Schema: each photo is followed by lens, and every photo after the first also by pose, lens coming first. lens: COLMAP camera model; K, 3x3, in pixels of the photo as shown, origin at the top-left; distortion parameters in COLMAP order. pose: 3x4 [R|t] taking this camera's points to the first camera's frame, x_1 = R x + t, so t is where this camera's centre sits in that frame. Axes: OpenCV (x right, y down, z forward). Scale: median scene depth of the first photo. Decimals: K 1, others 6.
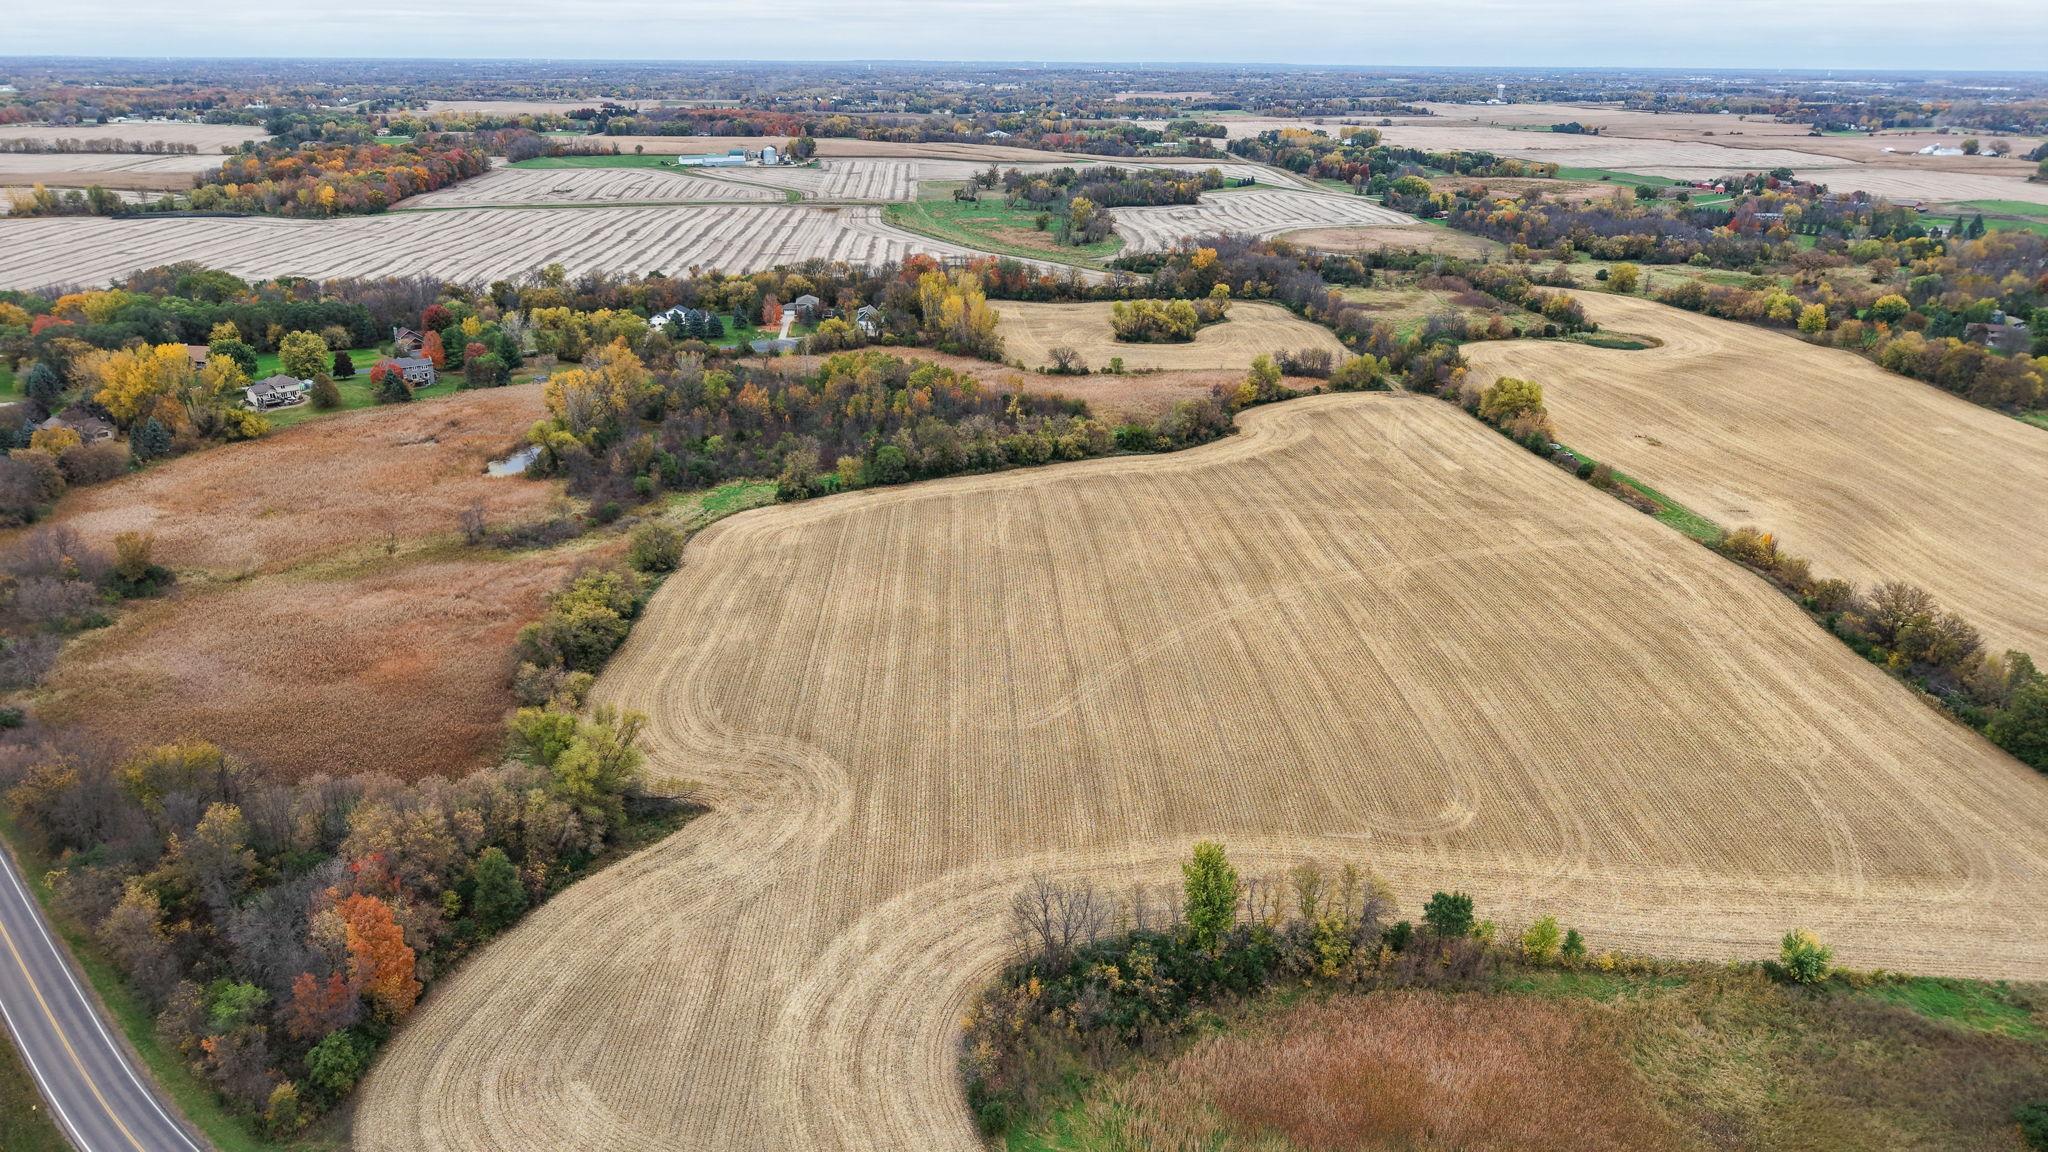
lens RADIAL K [[1375.1, 0, 1028.0], [0, 1375.1, 577.3], [0, 0, 1]] dist [0.017615, -0.019023]
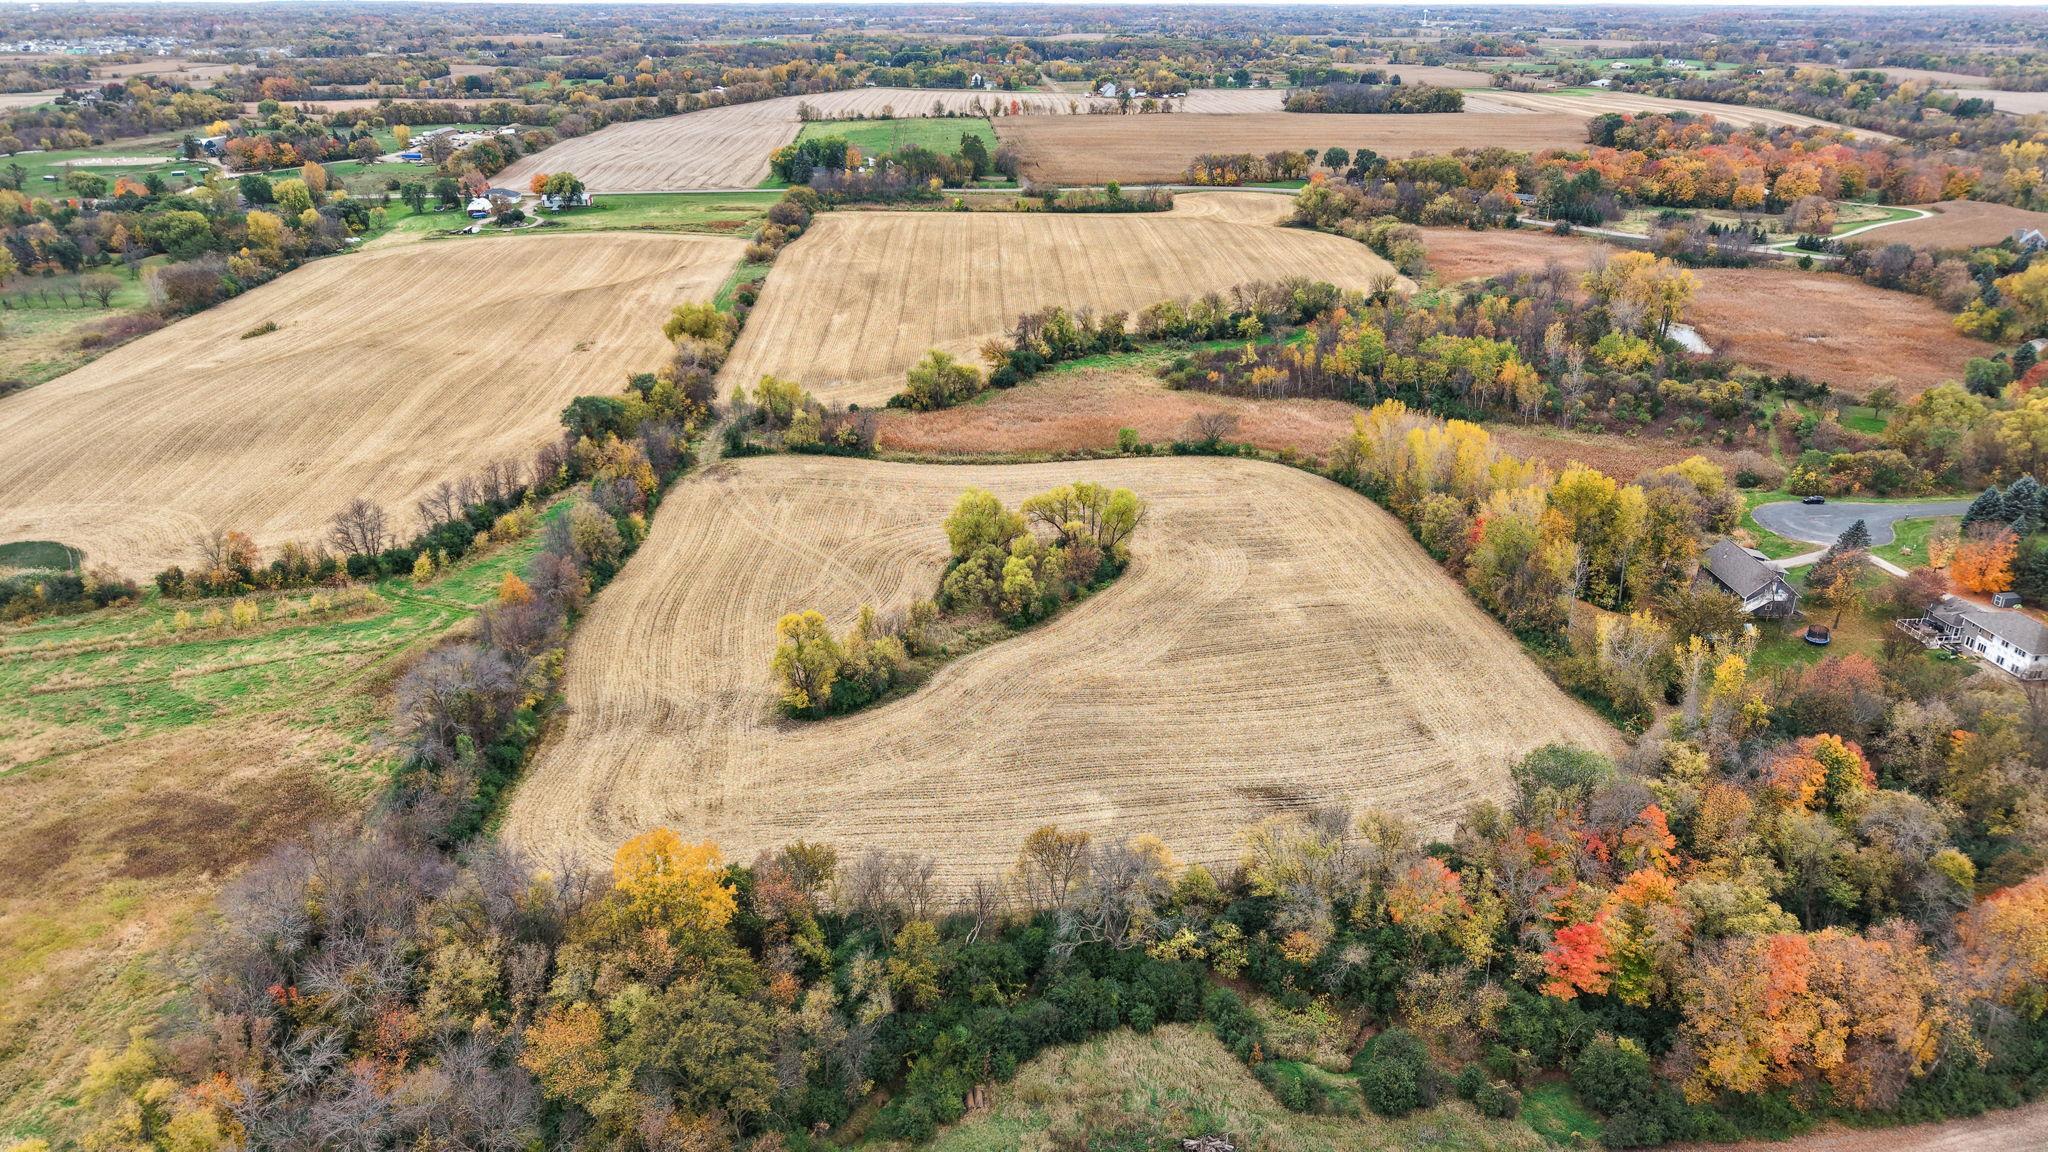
lens RADIAL K [[1375.1, 0, 1028.0], [0, 1375.1, 577.3], [0, 0, 1]] dist [0.017615, -0.019023]
pose [[-0.999839, -0.012913, 0.012443, 0.082185], [-0.000766, 0.724010, 0.689789, -0.435082], [-0.017916, 0.689668, -0.723904, 1.206735]]
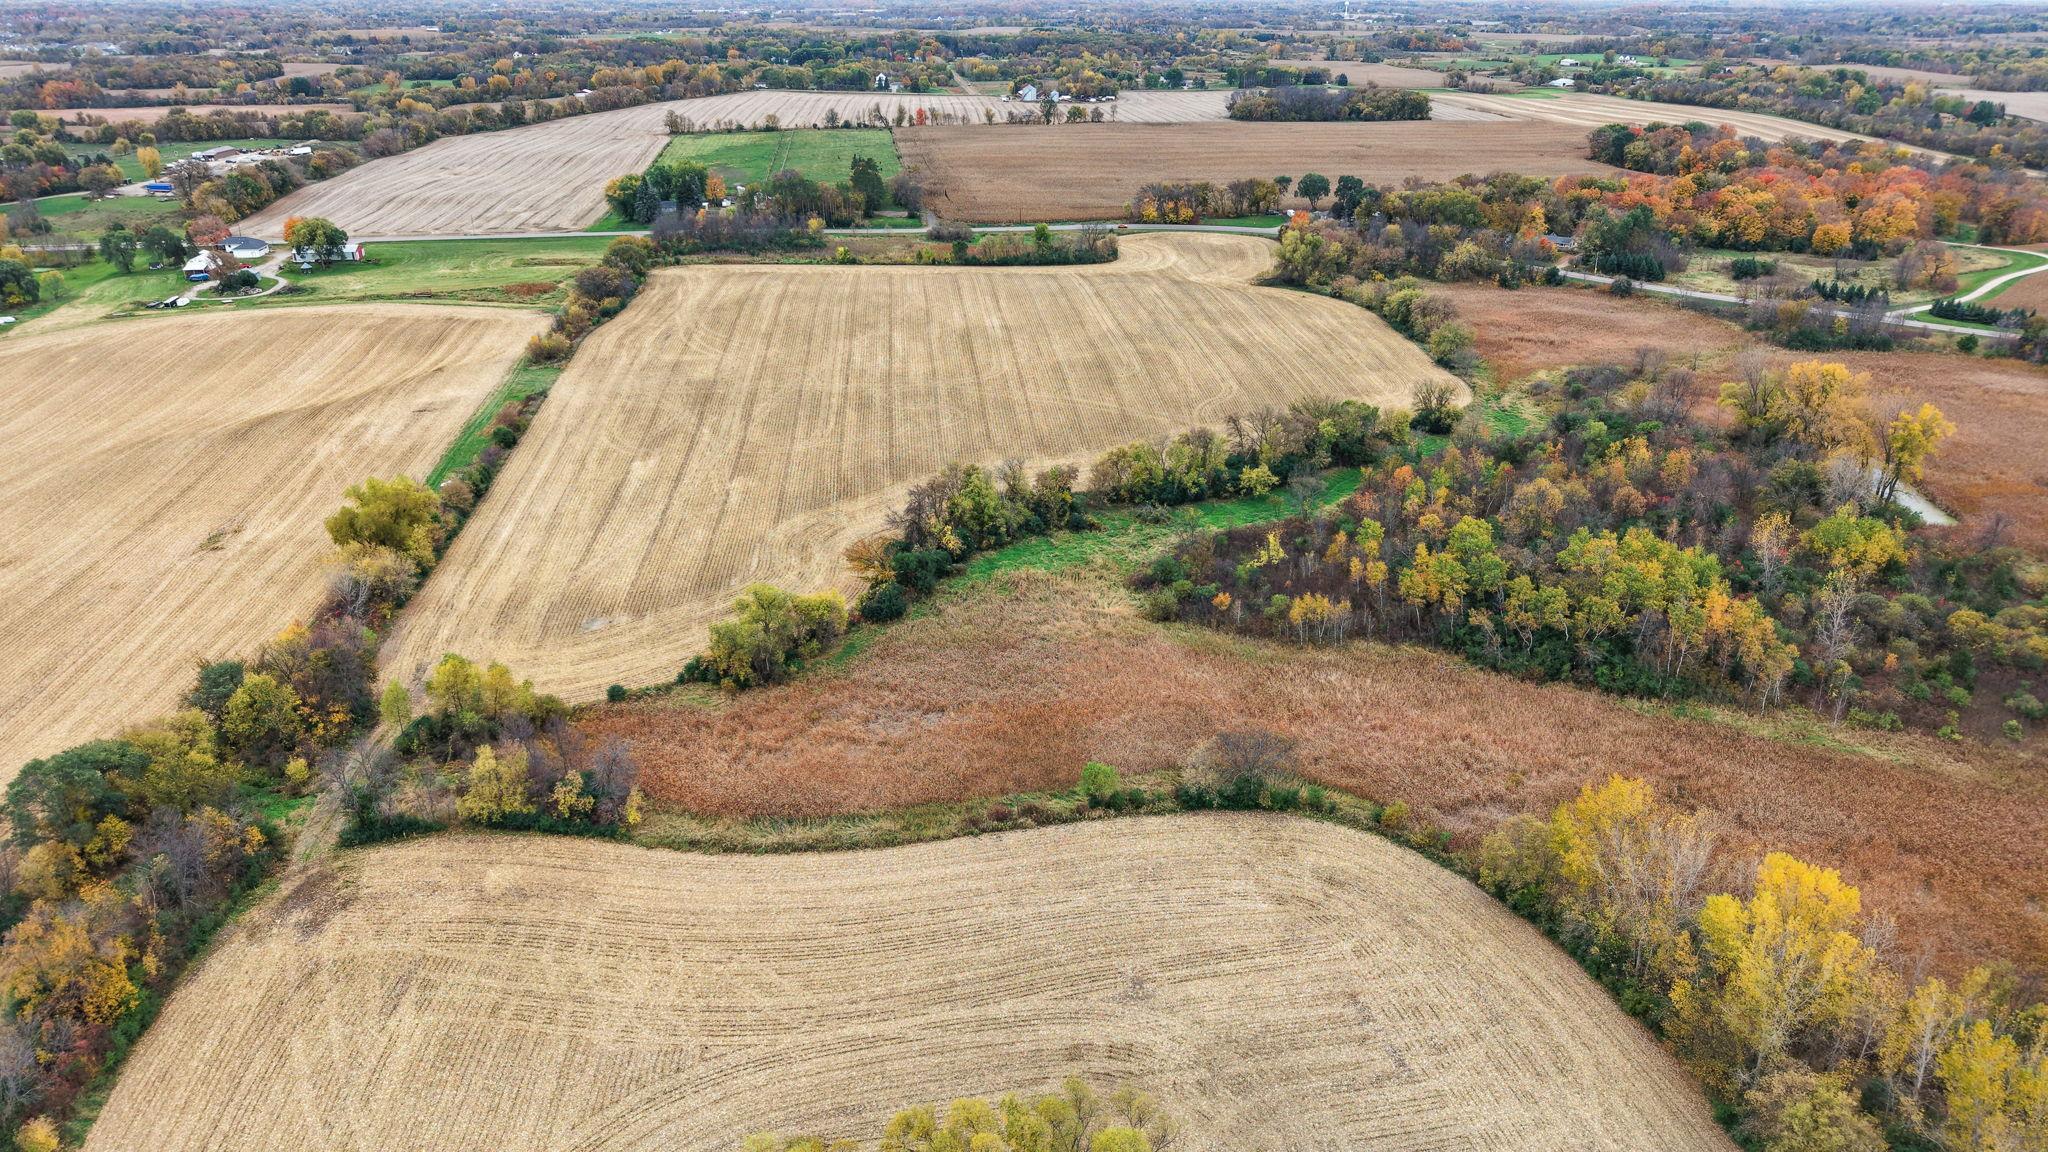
lens RADIAL K [[1375.1, 0, 1028.0], [0, 1375.1, 577.3], [0, 0, 1]] dist [0.017615, -0.019023]
pose [[-0.999137, 0.008494, -0.040670, 0.077509], [-0.022076, 0.720724, 0.692870, -0.347311], [0.035197, 0.693170, -0.719914, 0.977354]]
